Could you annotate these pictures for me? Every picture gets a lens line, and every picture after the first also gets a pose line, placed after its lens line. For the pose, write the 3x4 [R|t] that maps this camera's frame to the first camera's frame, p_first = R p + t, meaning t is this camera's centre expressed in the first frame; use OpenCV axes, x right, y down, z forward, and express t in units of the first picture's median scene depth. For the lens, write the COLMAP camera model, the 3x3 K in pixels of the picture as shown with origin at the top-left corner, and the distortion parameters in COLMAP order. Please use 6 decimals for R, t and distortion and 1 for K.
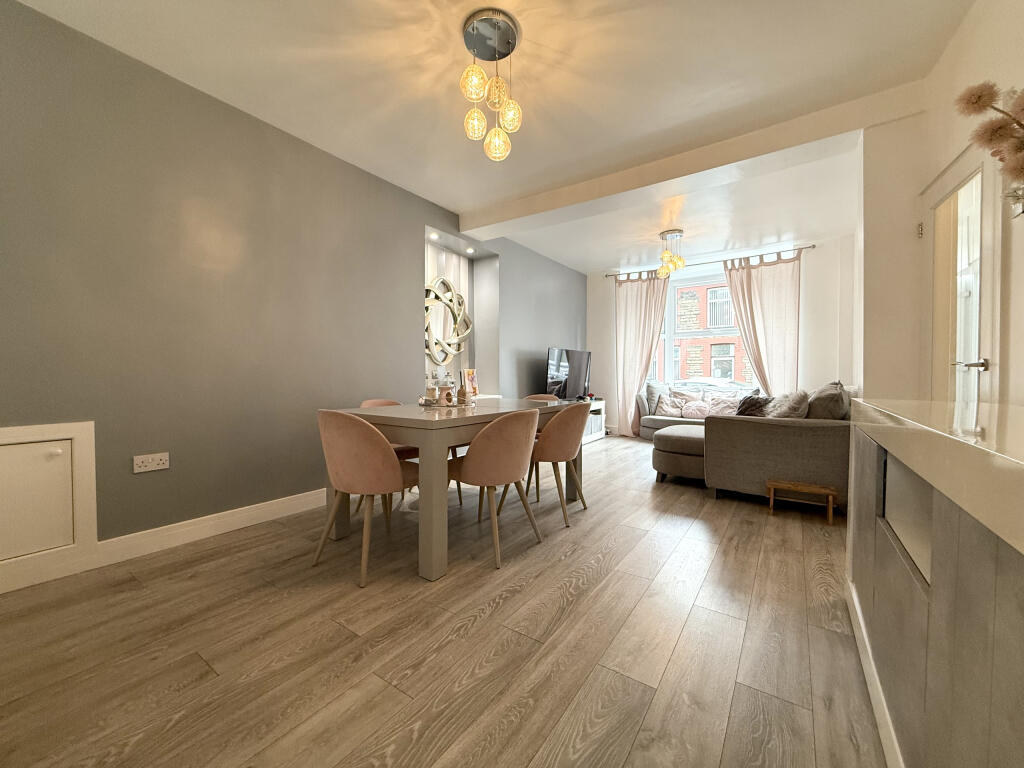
lens RADIAL K [[408.5, 0, 509.4], [0, 408.5, 383.0], [0, 0, 1]] dist [0.000565, -0.000081]
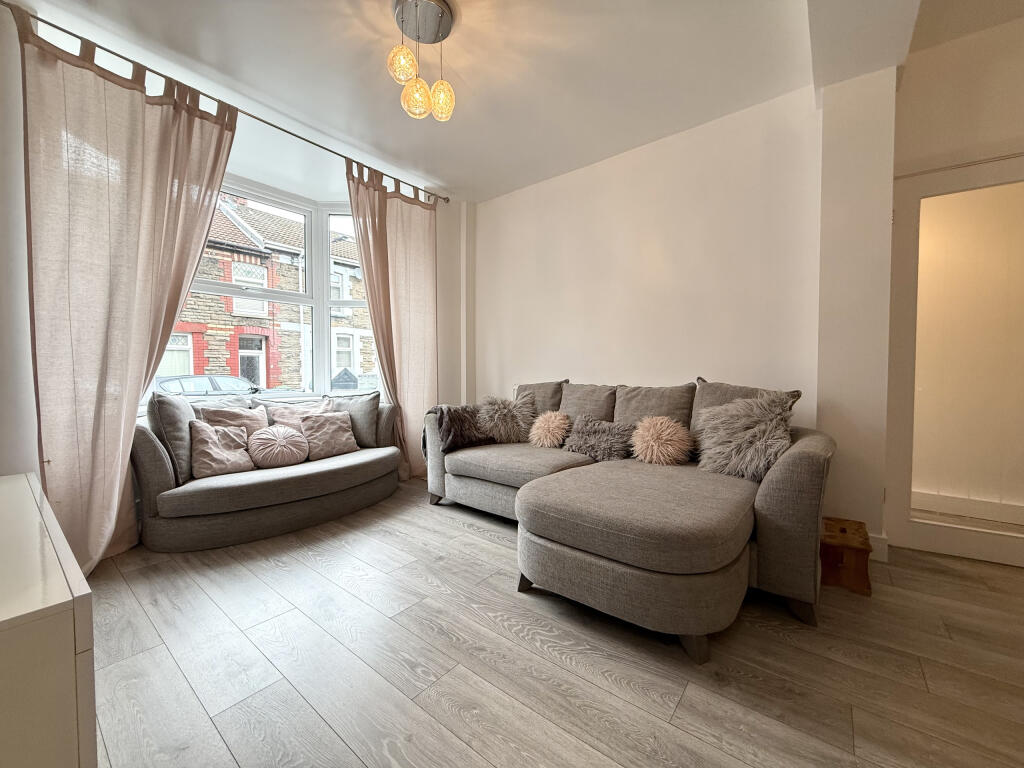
lens RADIAL K [[408.5, 0, 509.4], [0, 408.5, 383.0], [0, 0, 1]] dist [0.000565, -0.000081]
pose [[0.058111, -0.027325, 0.997936, -0.004971], [0.019459, 0.999466, 0.026233, -0.014308], [-0.998120, 0.017895, 0.058612, 0.728251]]
